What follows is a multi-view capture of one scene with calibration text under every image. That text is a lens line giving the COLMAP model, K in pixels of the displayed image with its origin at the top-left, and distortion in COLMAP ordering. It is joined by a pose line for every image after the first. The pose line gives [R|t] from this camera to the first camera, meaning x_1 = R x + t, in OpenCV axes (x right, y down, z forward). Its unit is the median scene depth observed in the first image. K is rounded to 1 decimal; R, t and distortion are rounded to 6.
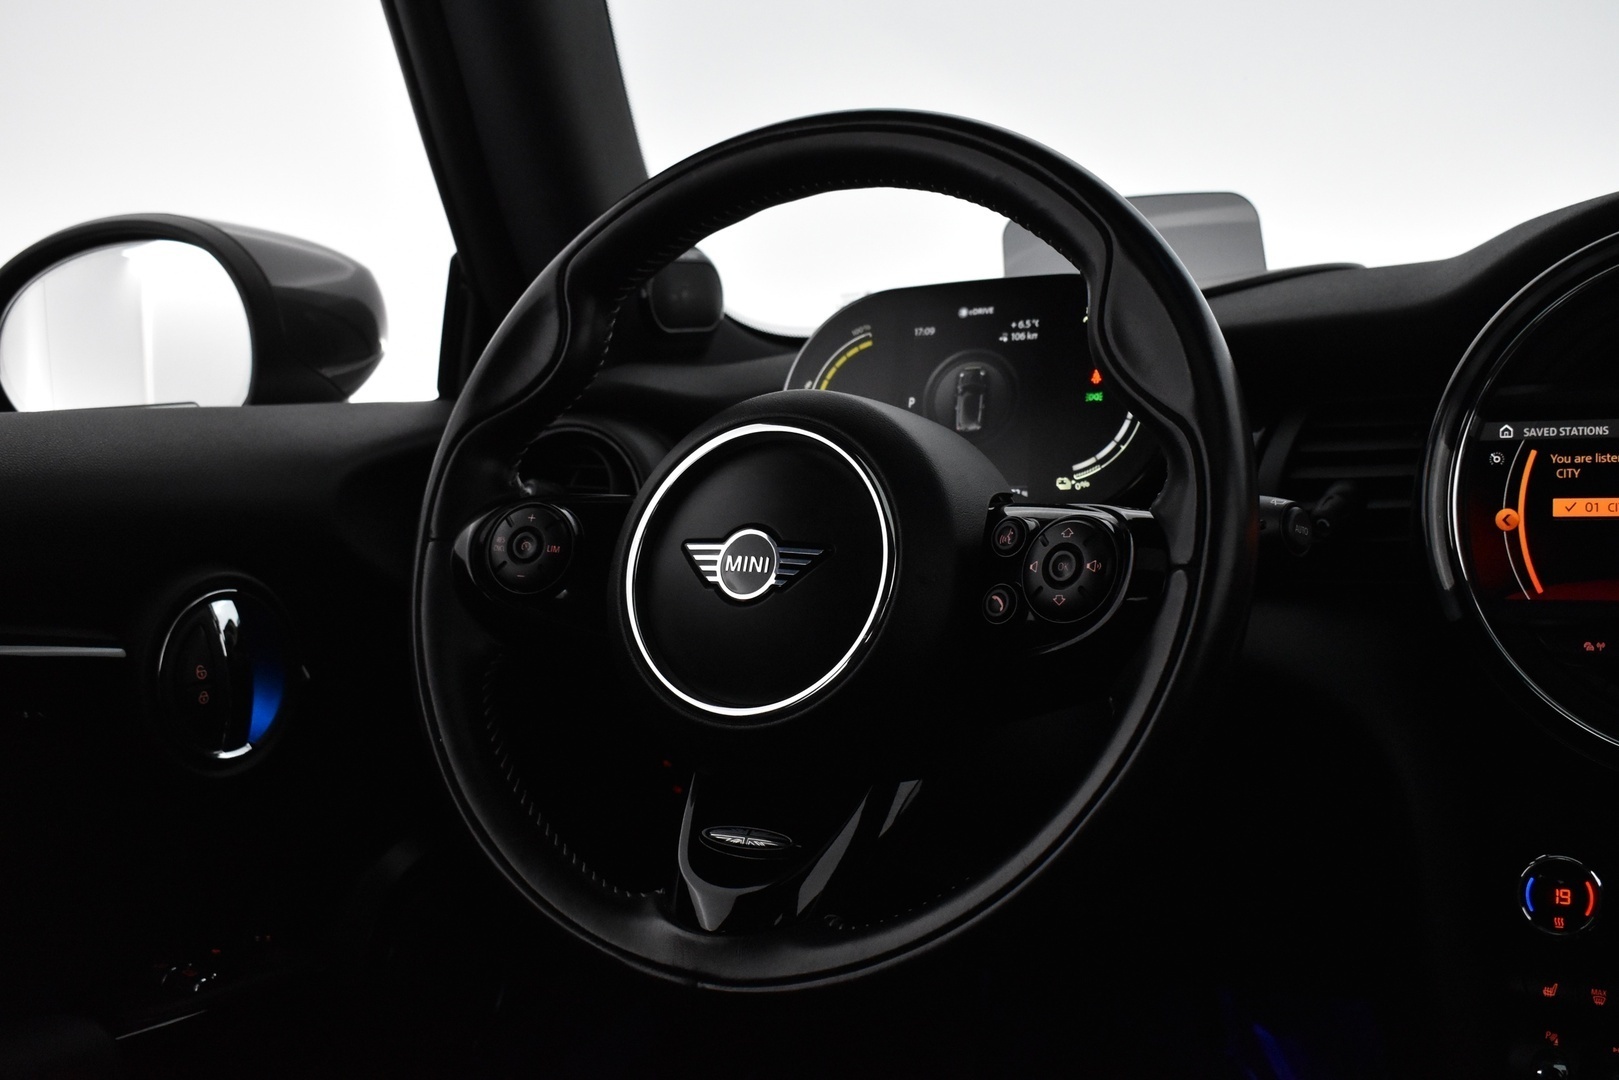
lens RADIAL K [[1819.2, 0, 808.8], [0, 1819.2, 540.2], [0, 0, 1]] dist [-0.066220, 0.000000]
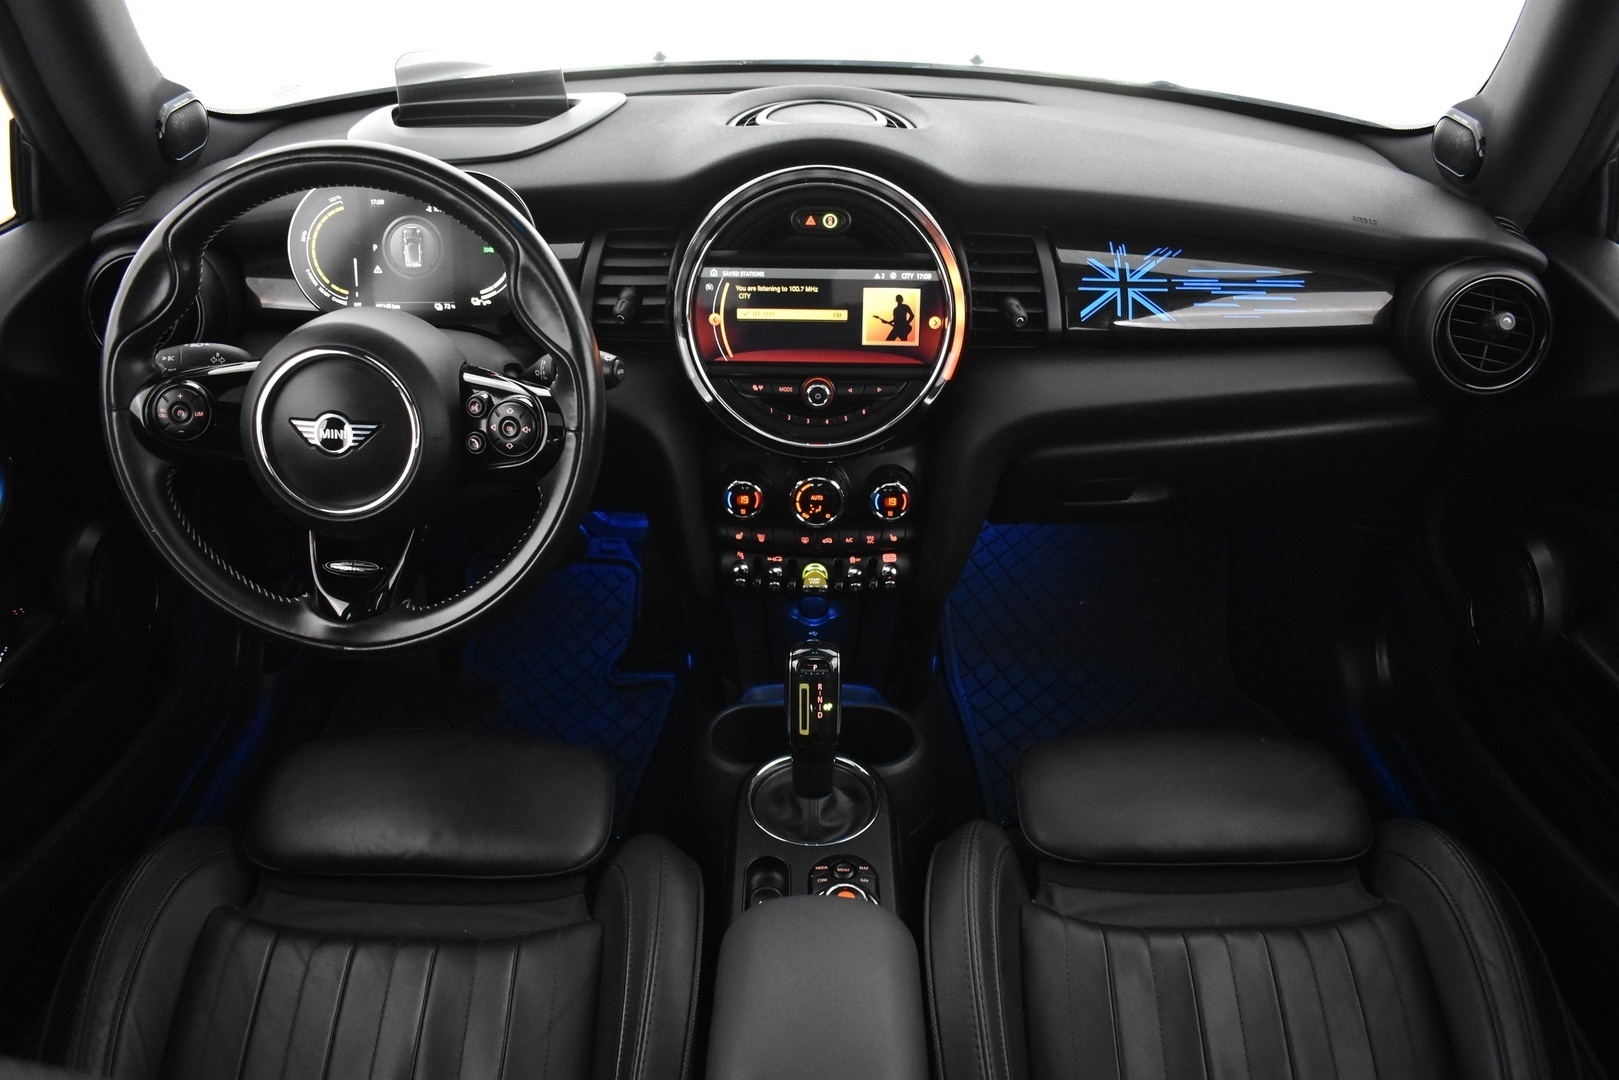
lens RADIAL K [[1282.4, 0, 810.8], [0, 1282.4, 538.6], [0, 0, 1]] dist [-0.087786, 0.008952]
pose [[0.890859, -0.184115, 0.415297, -0.138551], [-0.016388, 0.900568, 0.434406, -0.407215], [-0.453984, -0.393801, 0.799262, -0.245558]]
